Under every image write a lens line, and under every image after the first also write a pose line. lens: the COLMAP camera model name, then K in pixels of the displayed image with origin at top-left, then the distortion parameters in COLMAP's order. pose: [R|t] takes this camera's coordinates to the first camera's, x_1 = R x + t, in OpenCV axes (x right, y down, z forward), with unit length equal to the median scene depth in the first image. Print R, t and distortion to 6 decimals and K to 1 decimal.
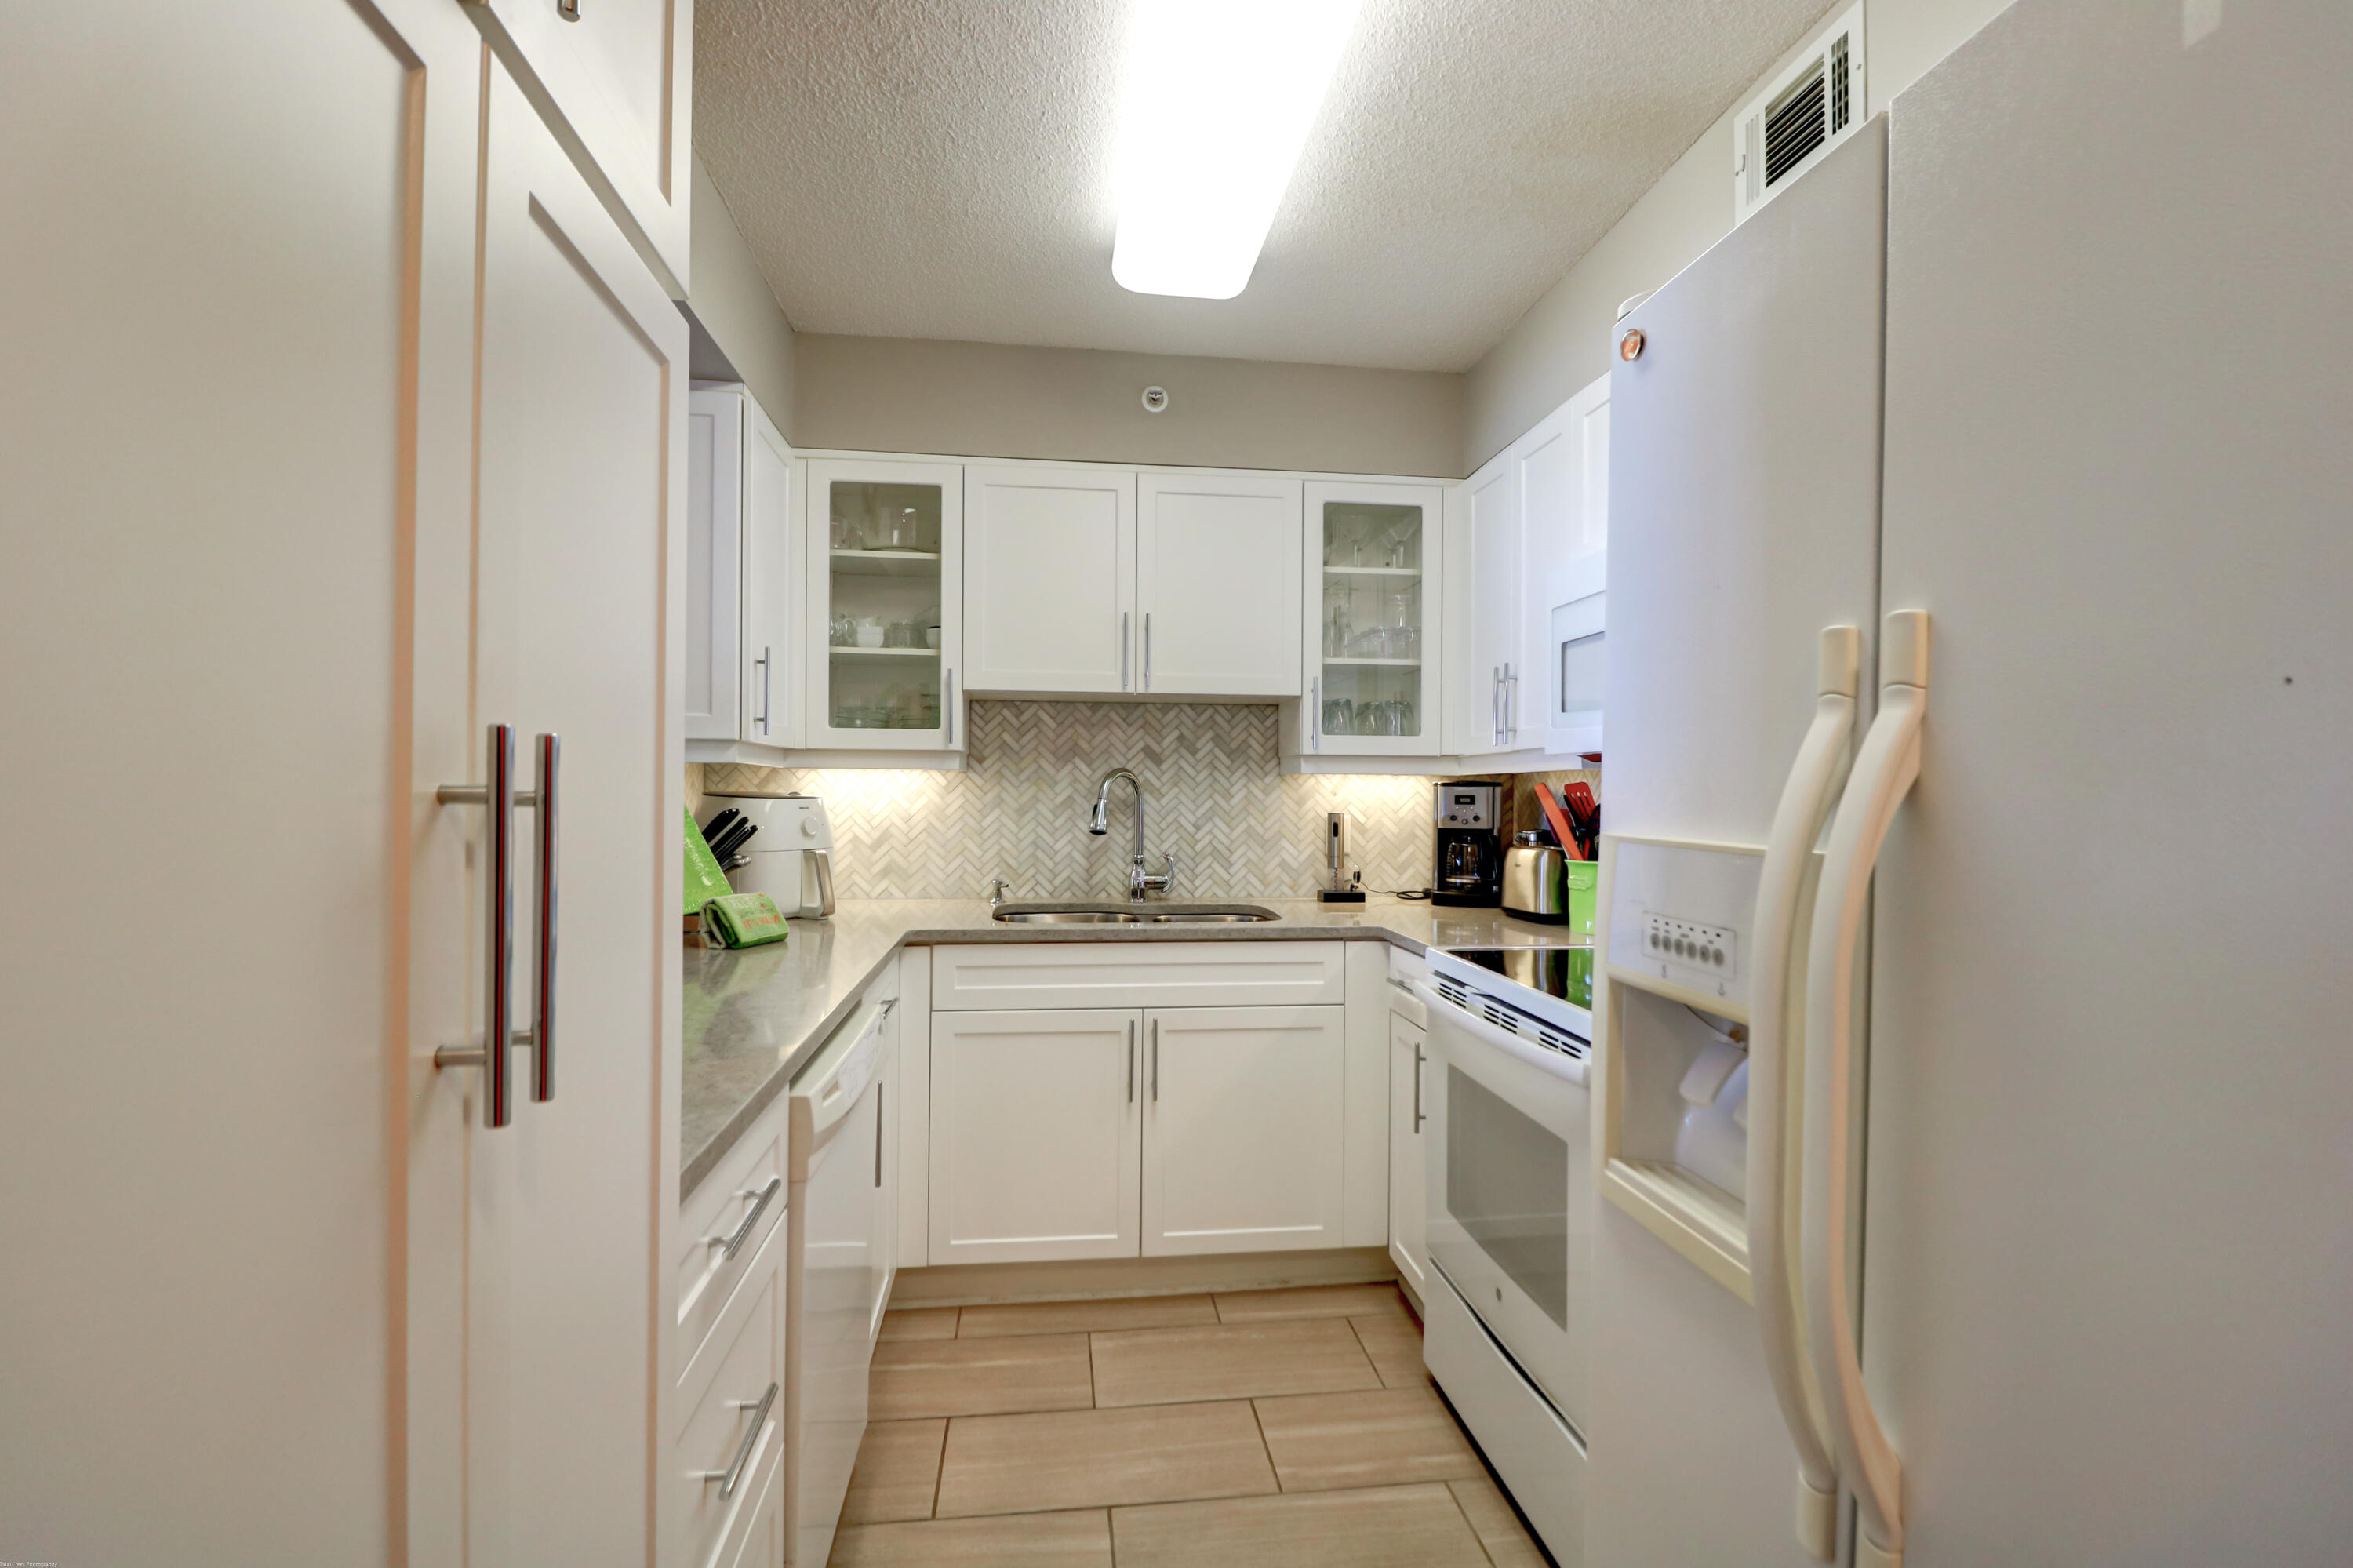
lens RADIAL K [[1084.9, 0, 1184.5], [0, 1084.9, 792.9], [0, 0, 1]] dist [0.002353, -0.006124]
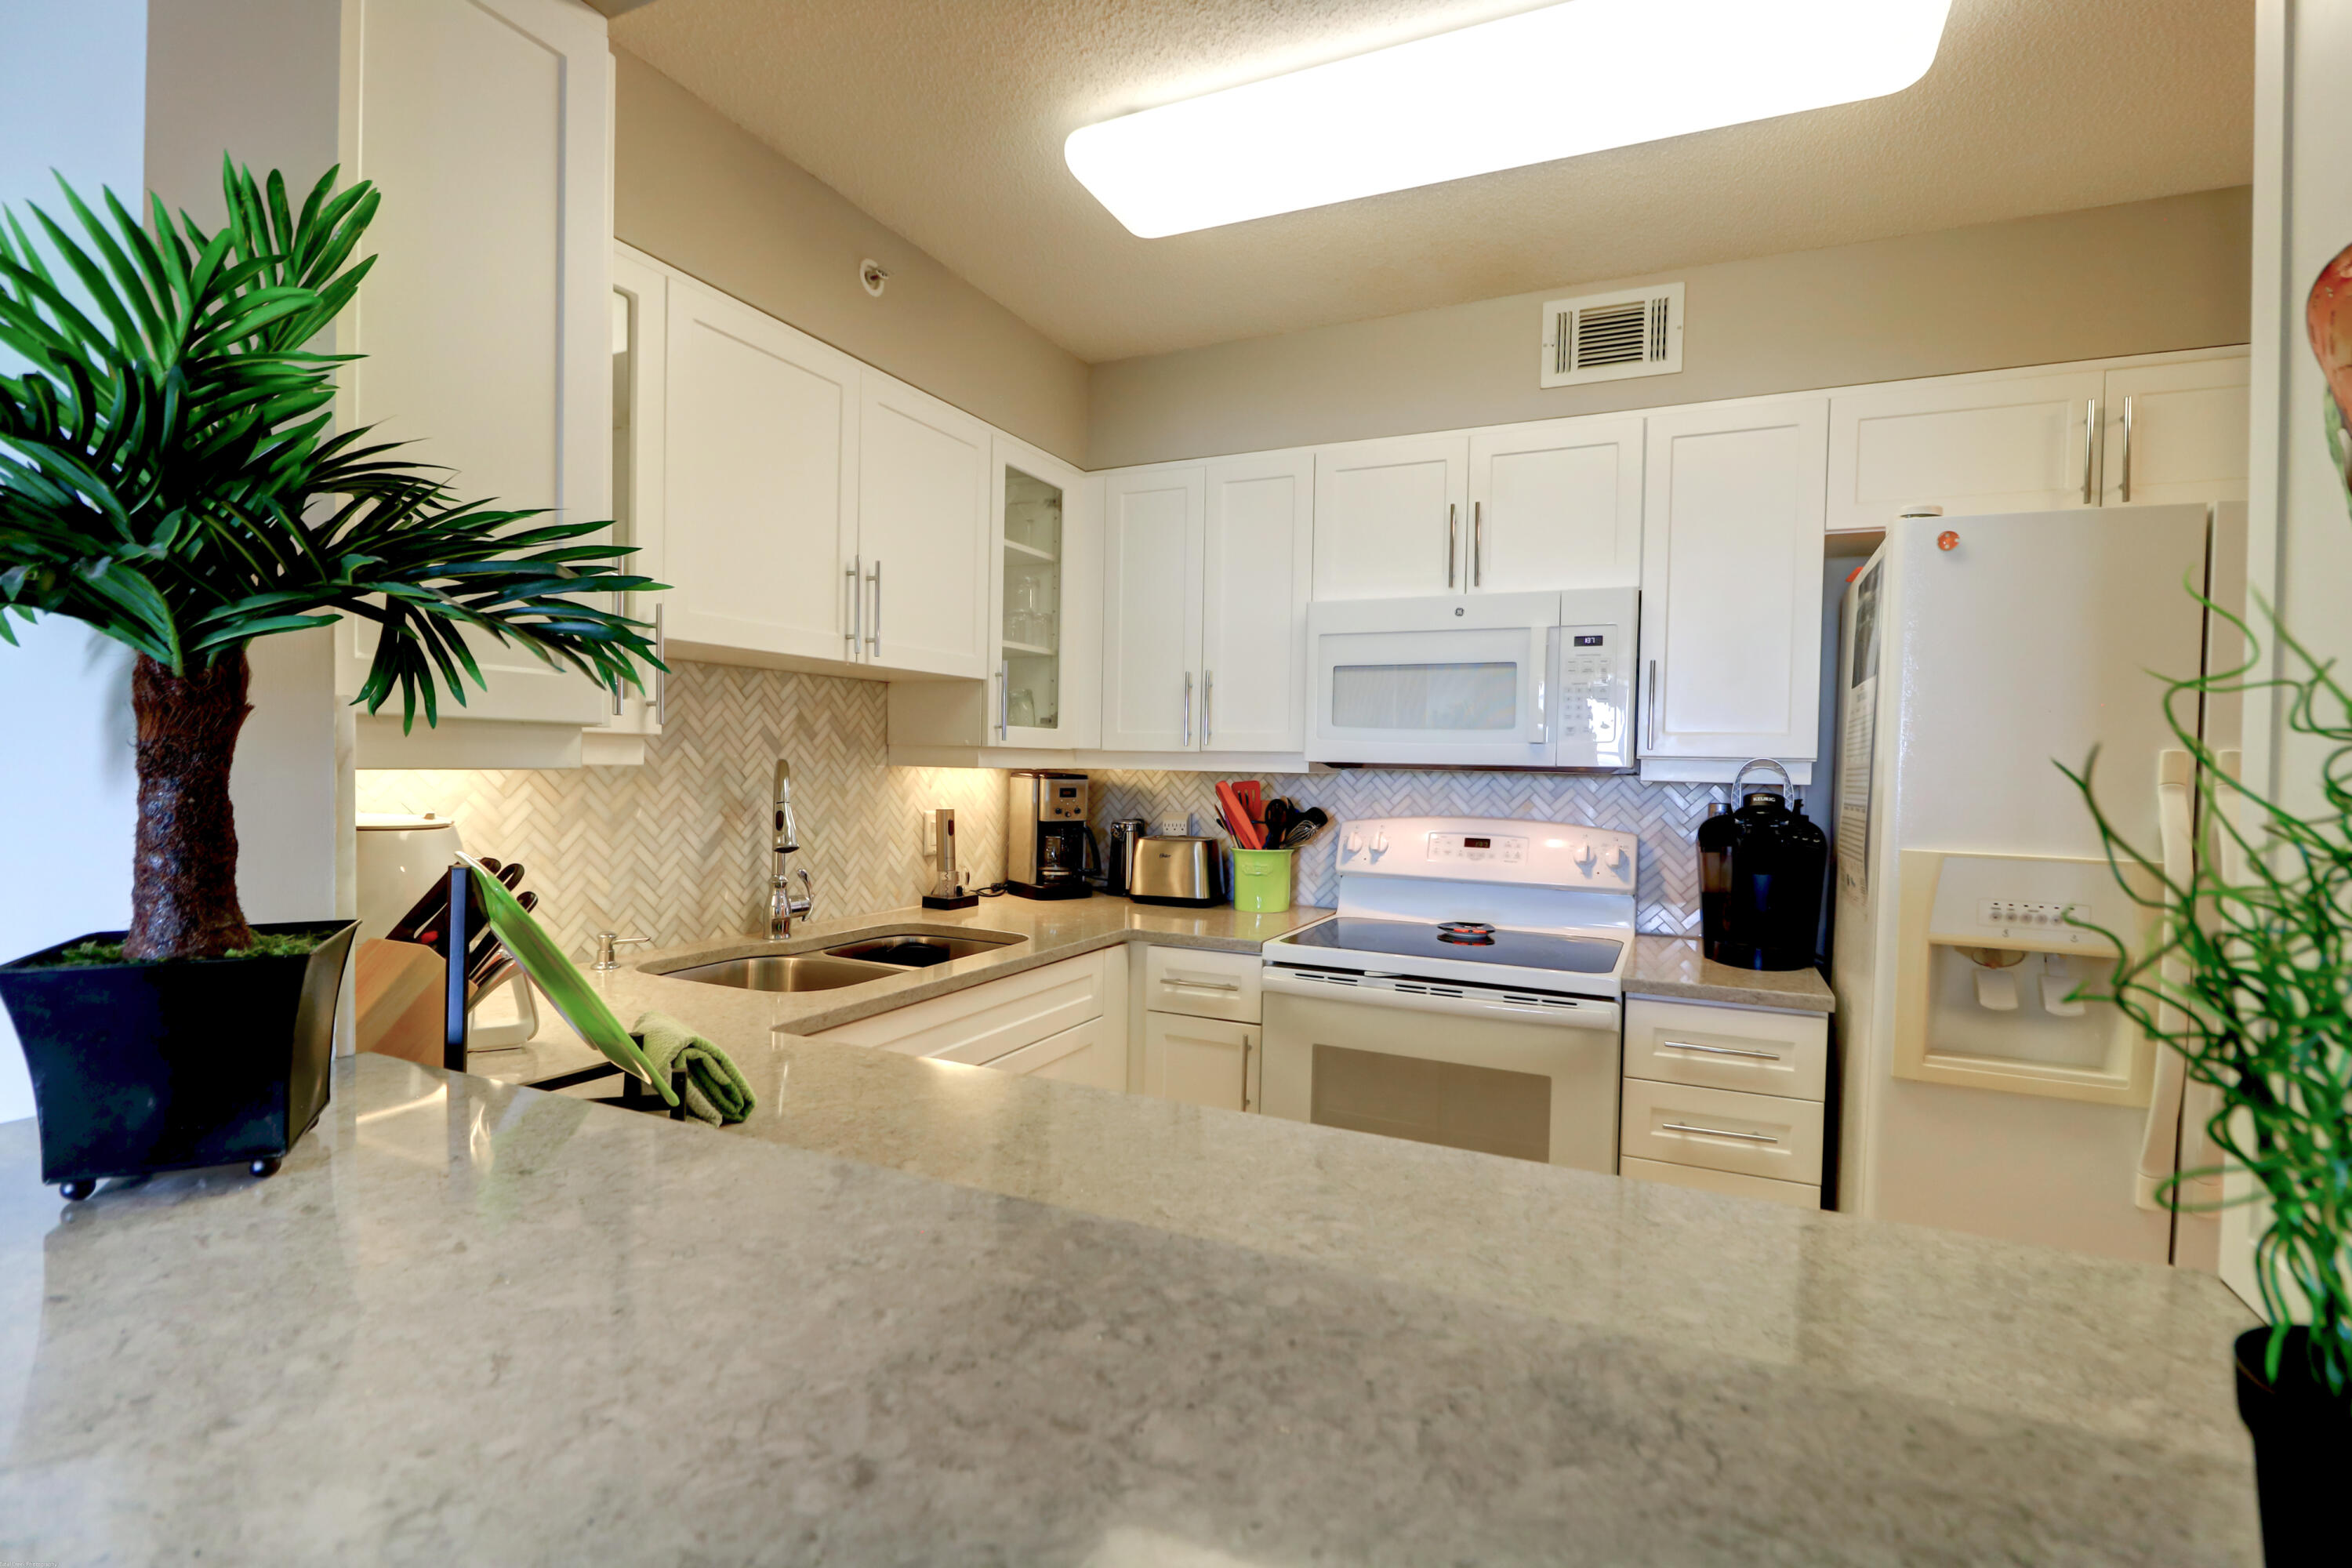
lens RADIAL K [[1084.4, 0, 1180.0], [0, 1084.4, 792.9], [0, 0, 1]] dist [0.002353, -0.006124]
pose [[0.539622, -0.020743, 0.841652, -0.566173], [-0.015266, 0.999291, 0.034415, -0.031542], [-0.841769, -0.031419, 0.538923, 0.401117]]
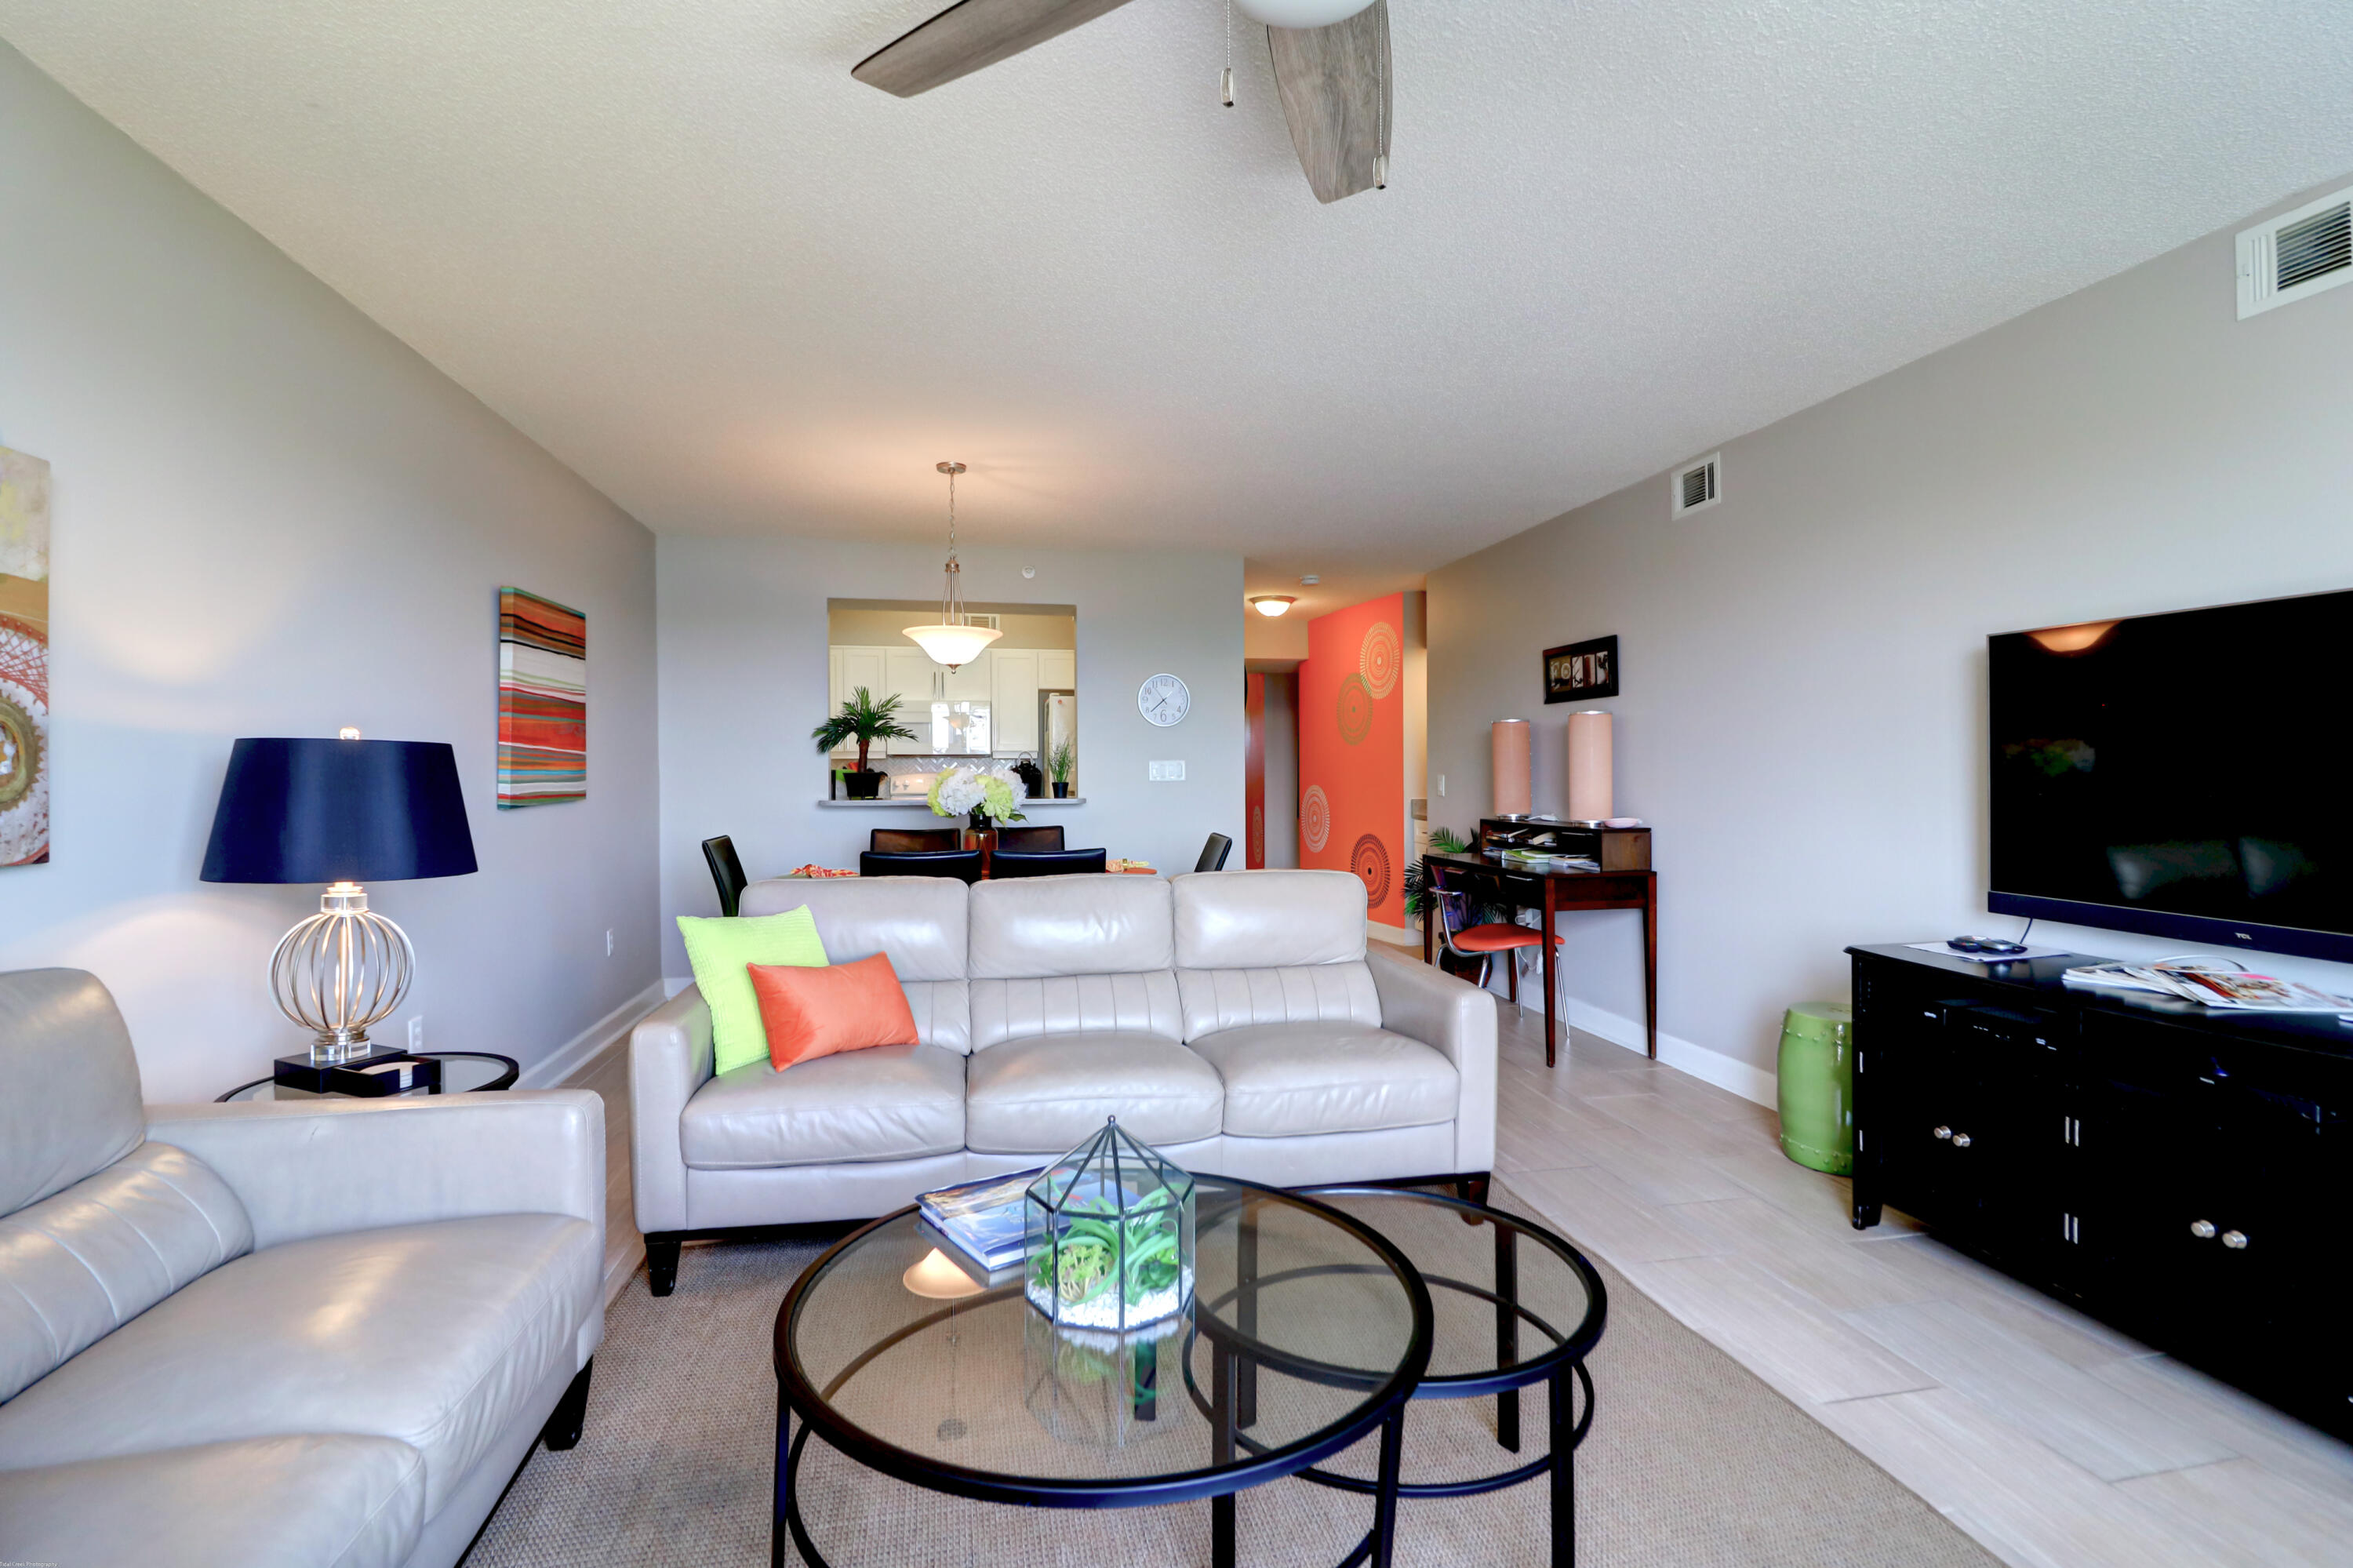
lens RADIAL K [[1084.9, 0, 1176.6], [0, 1084.9, 801.3], [0, 0, 1]] dist [0.002353, -0.006124]
pose [[-0.060162, -0.036195, 0.997532, -2.497340], [0.004637, 0.999321, 0.036539, -0.004489], [-0.998178, 0.006824, -0.059954, 0.249423]]
